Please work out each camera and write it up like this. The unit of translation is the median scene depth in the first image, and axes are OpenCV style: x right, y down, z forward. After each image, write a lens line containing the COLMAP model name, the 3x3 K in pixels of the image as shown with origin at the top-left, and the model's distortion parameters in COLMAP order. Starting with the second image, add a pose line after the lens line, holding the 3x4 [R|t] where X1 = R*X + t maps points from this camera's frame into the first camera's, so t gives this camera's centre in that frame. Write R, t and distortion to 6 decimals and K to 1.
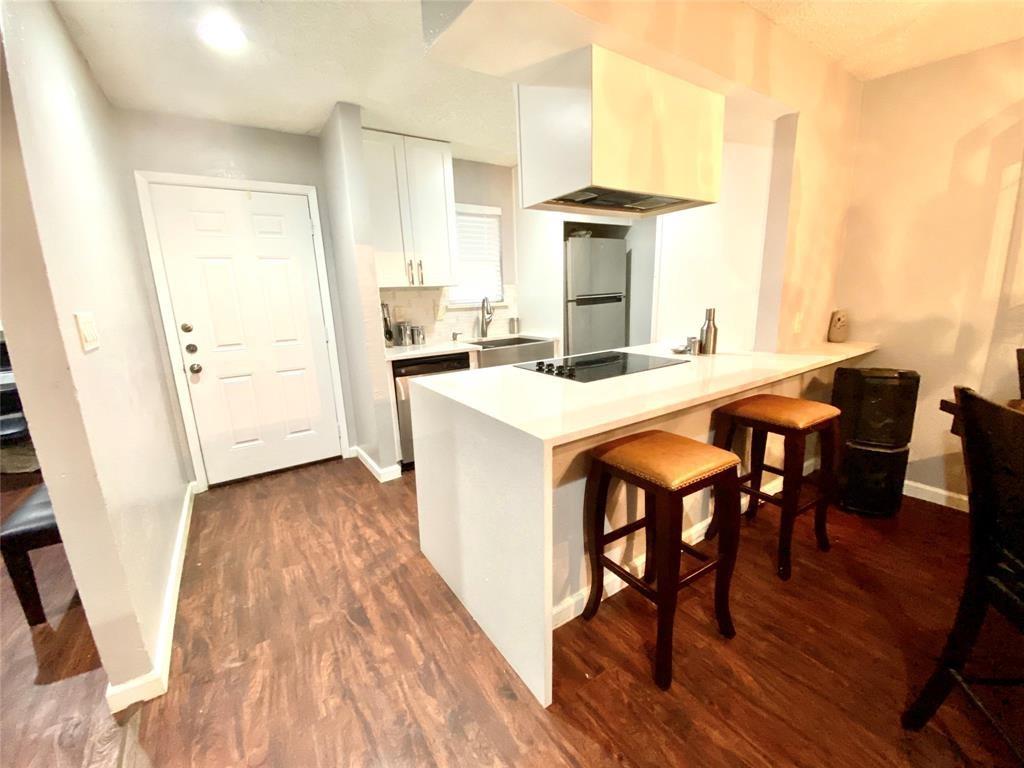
lens RADIAL K [[413.5, 0, 512.5], [0, 413.5, 386.1], [0, 0, 1]] dist [-0.015567, -0.003060]
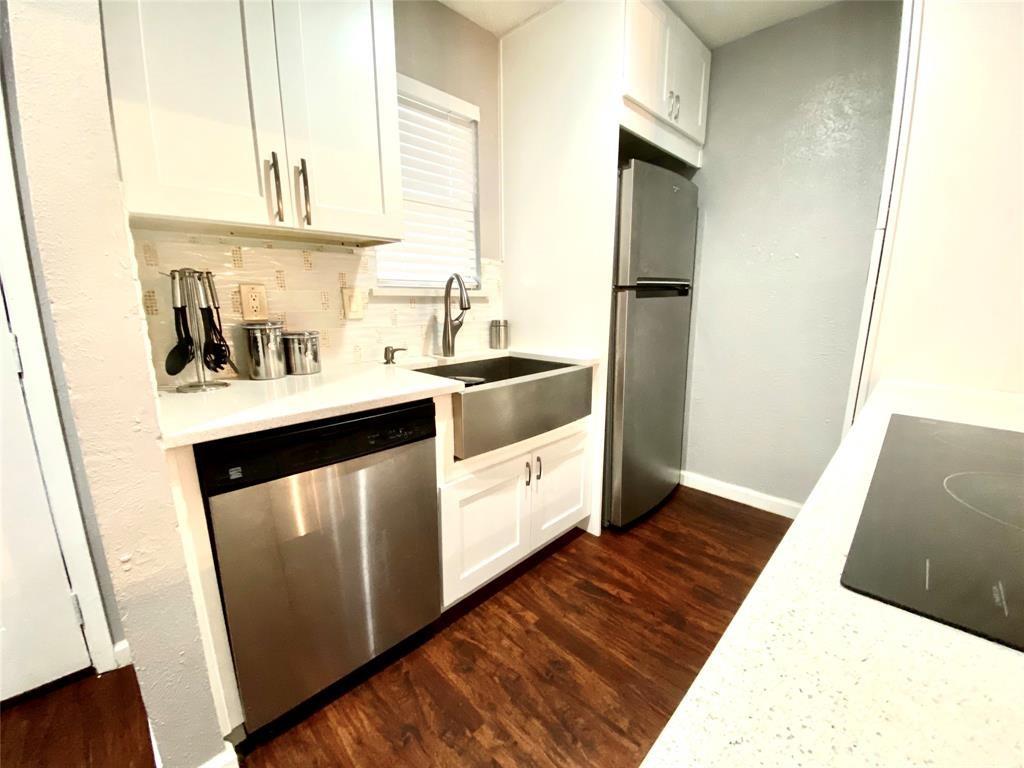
lens RADIAL K [[413.5, 0, 512.1], [0, 413.5, 391.8], [0, 0, 1]] dist [-0.015567, -0.003060]
pose [[0.982107, -0.008397, 0.188137, -0.088970], [0.009658, 0.999937, -0.005785, -0.072353], [-0.188077, 0.007499, 0.982126, 0.499054]]
